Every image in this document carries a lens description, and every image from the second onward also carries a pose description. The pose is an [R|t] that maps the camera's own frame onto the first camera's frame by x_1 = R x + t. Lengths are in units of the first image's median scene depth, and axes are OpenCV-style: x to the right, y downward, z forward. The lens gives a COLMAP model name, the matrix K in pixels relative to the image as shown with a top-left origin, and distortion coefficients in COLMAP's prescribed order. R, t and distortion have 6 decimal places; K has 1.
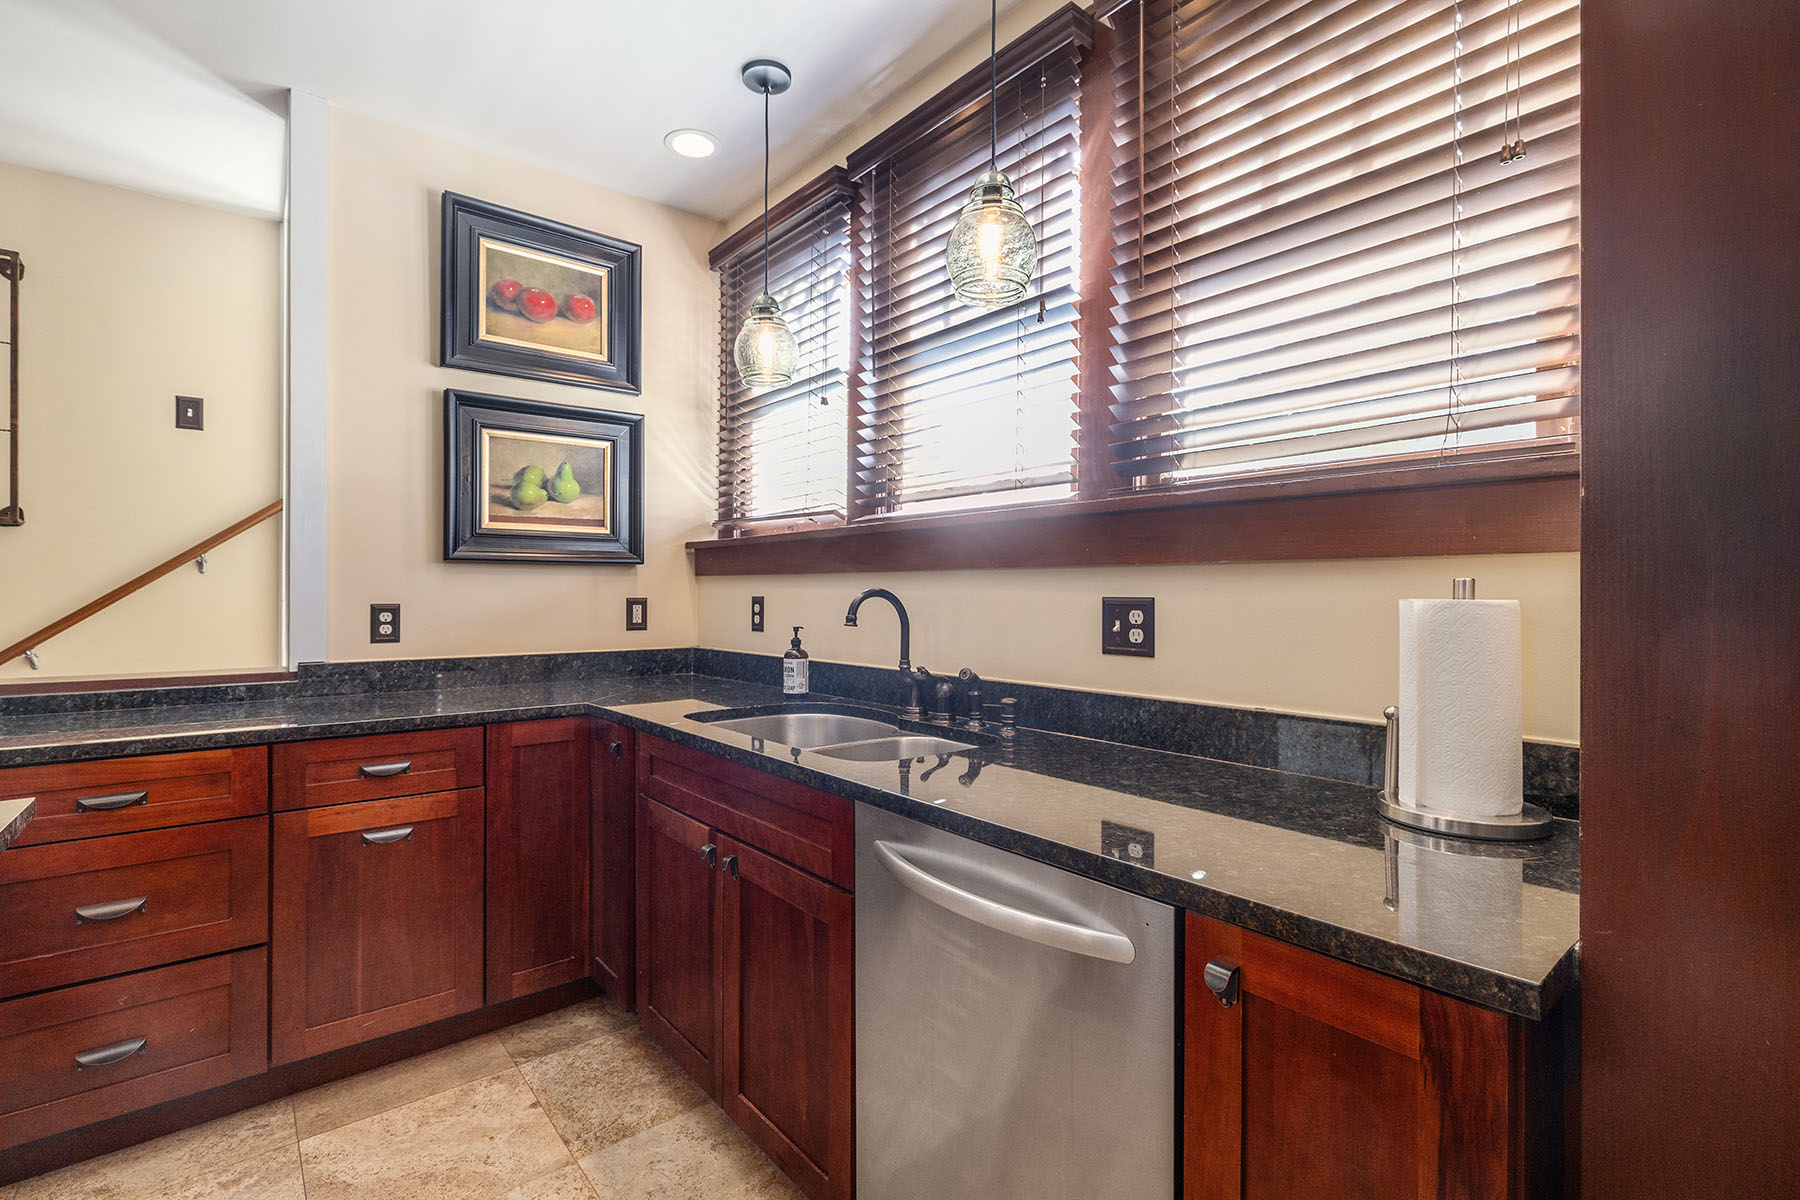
lens RADIAL K [[801.3, 0, 887.6], [0, 801.3, 594.8], [0, 0, 1]] dist [-0.002478, -0.000023]
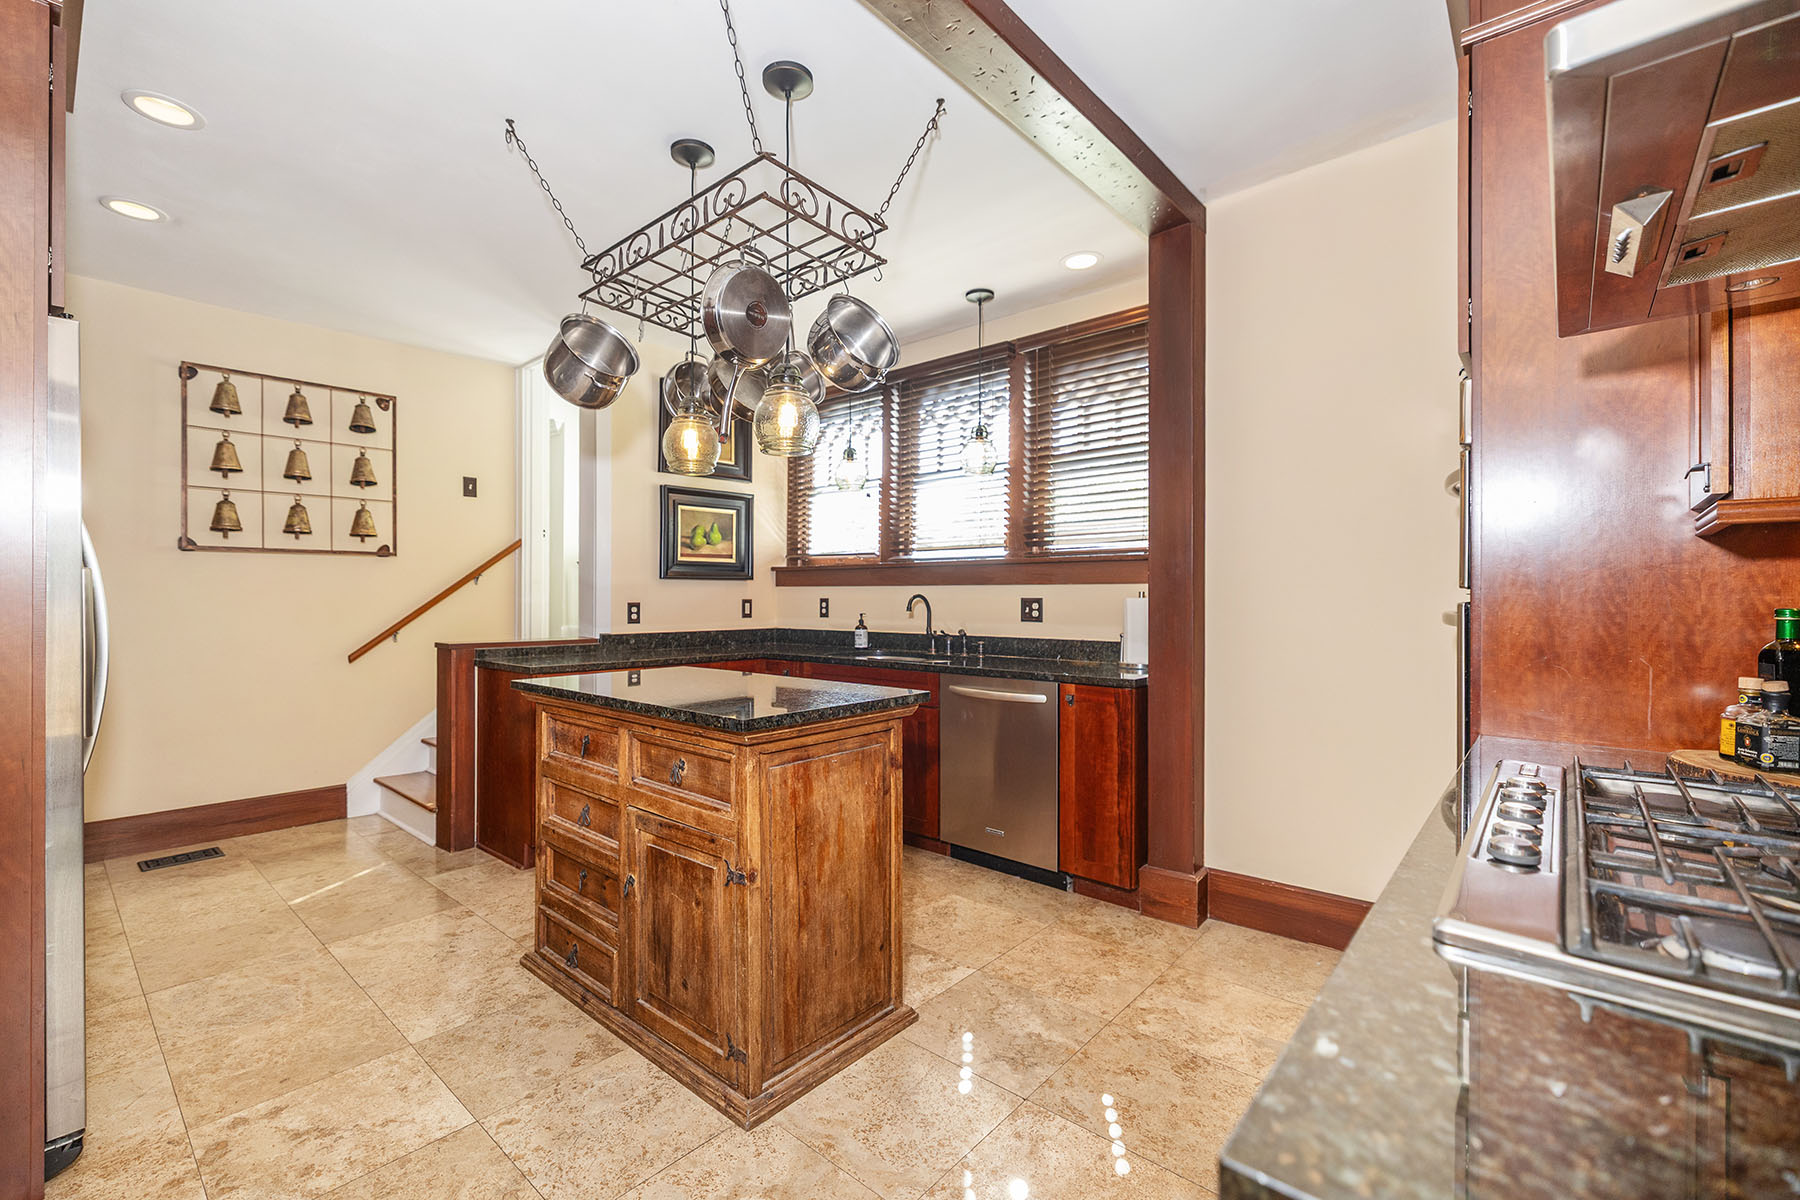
lens RADIAL K [[757.9, 0, 880.3], [0, 757.9, 598.9], [0, 0, 1]] dist [0.002728, -0.000651]
pose [[0.986732, -0.001644, 0.162352, -0.344923], [0.001332, 0.999997, 0.002029, 0.000485], [-0.162355, -0.001786, 0.986731, -0.782848]]
